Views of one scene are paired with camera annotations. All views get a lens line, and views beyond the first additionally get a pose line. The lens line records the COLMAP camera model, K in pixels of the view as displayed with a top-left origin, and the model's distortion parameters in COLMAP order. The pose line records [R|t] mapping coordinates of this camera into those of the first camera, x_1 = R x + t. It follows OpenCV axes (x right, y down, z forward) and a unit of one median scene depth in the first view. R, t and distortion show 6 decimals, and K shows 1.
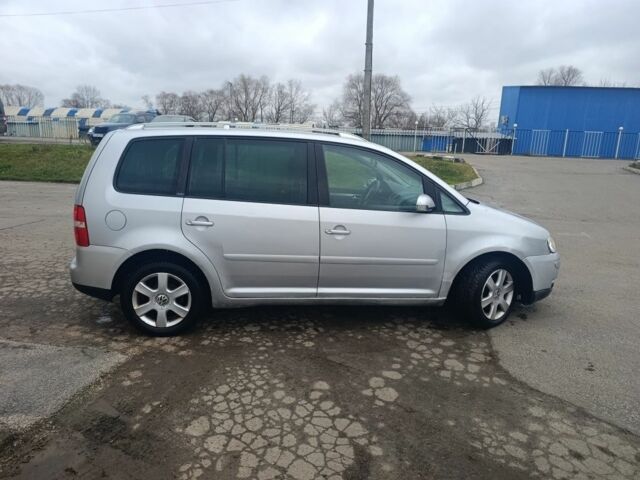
lens RADIAL K [[433.6, 0, 320.0], [0, 433.6, 240.0], [0, 0, 1]] dist [0.021309, -0.029275]
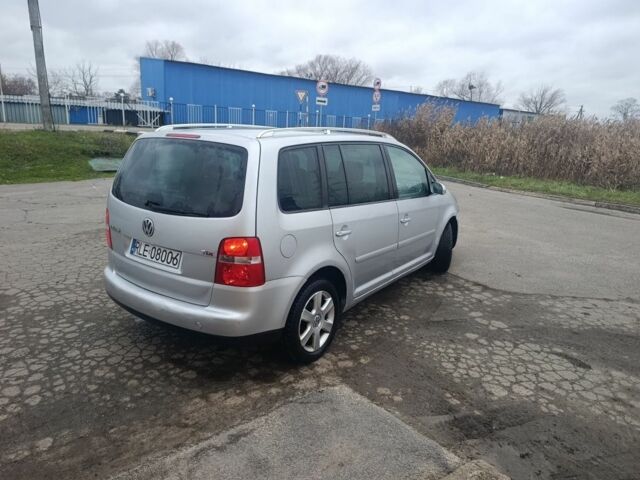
lens RADIAL K [[433.6, 0, 320.0], [0, 433.6, 240.0], [0, 0, 1]] dist [0.021309, -0.029275]
pose [[0.670099, -0.187336, 0.718243, -0.979091], [0.138670, 0.982187, 0.126805, -0.146576], [-0.729204, 0.014627, 0.684140, 0.355123]]
